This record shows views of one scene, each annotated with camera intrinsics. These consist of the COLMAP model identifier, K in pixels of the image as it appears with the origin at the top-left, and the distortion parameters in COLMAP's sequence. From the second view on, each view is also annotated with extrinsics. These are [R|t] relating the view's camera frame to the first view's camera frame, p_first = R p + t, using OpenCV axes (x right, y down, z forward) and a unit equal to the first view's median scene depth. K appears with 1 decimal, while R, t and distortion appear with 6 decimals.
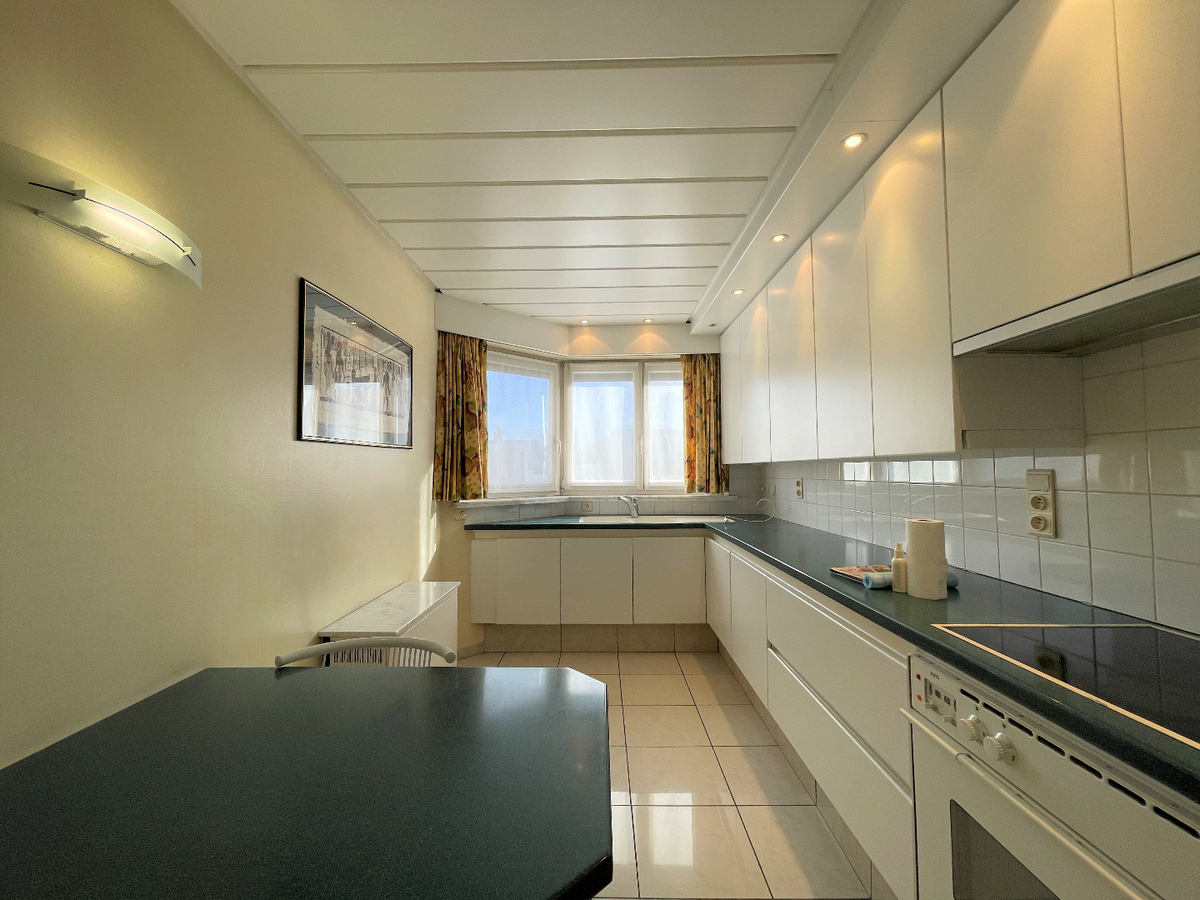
lens RADIAL K [[487.7, 0, 596.7], [0, 487.7, 449.7], [0, 0, 1]] dist [0.011783, -0.000639]
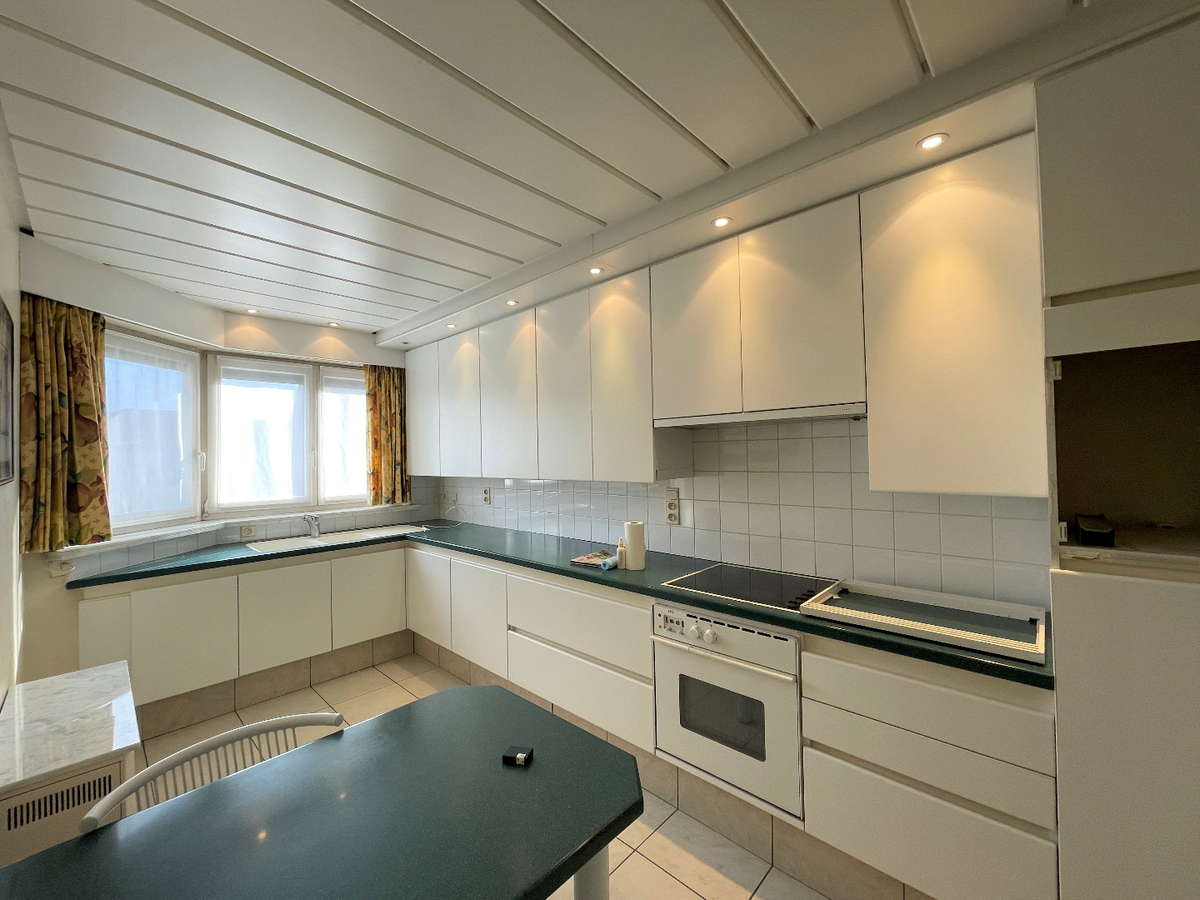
lens RADIAL K [[487.7, 0, 589.7], [0, 487.7, 448.8], [0, 0, 1]] dist [0.011783, -0.000639]
pose [[0.681079, 0.001912, 0.732207, -0.277068], [-0.017437, 0.999755, 0.013609, -0.054275], [-0.732002, -0.022036, 0.680946, -0.001771]]
